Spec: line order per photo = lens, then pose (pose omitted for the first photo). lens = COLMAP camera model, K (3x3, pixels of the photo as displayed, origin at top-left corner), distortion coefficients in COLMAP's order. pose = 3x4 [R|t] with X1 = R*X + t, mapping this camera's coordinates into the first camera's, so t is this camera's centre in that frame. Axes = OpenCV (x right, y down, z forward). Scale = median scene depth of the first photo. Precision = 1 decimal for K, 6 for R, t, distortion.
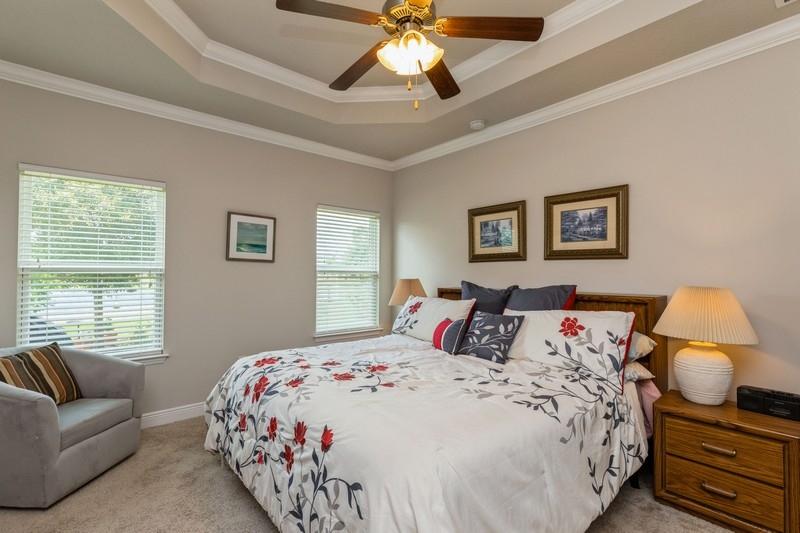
lens RADIAL K [[362.8, 0, 401.9], [0, 362.8, 274.3], [0, 0, 1]] dist [0.001318, -0.000043]
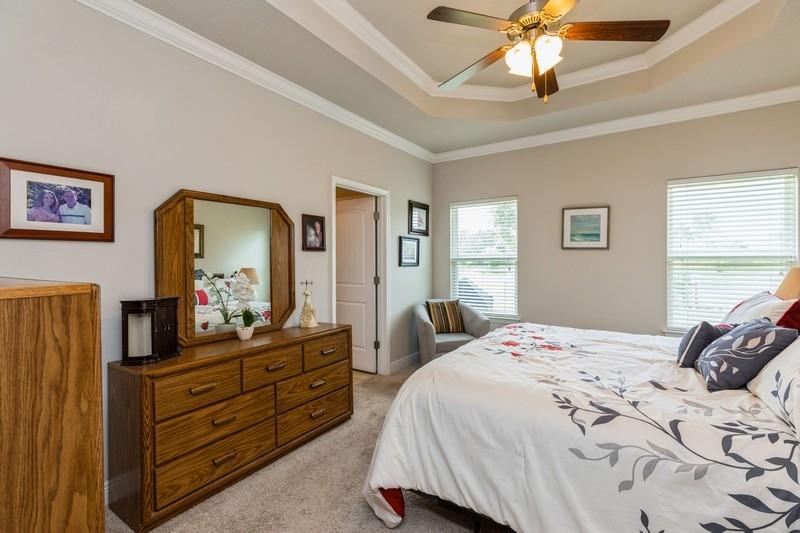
lens RADIAL K [[362.8, 0, 401.9], [0, 362.8, 274.3], [0, 0, 1]] dist [0.001318, -0.000043]
pose [[0.287898, 0.032314, -0.957116, 0.503819], [0.001479, 0.999414, 0.034187, 0.001155], [0.957660, -0.011258, 0.287682, 0.156870]]
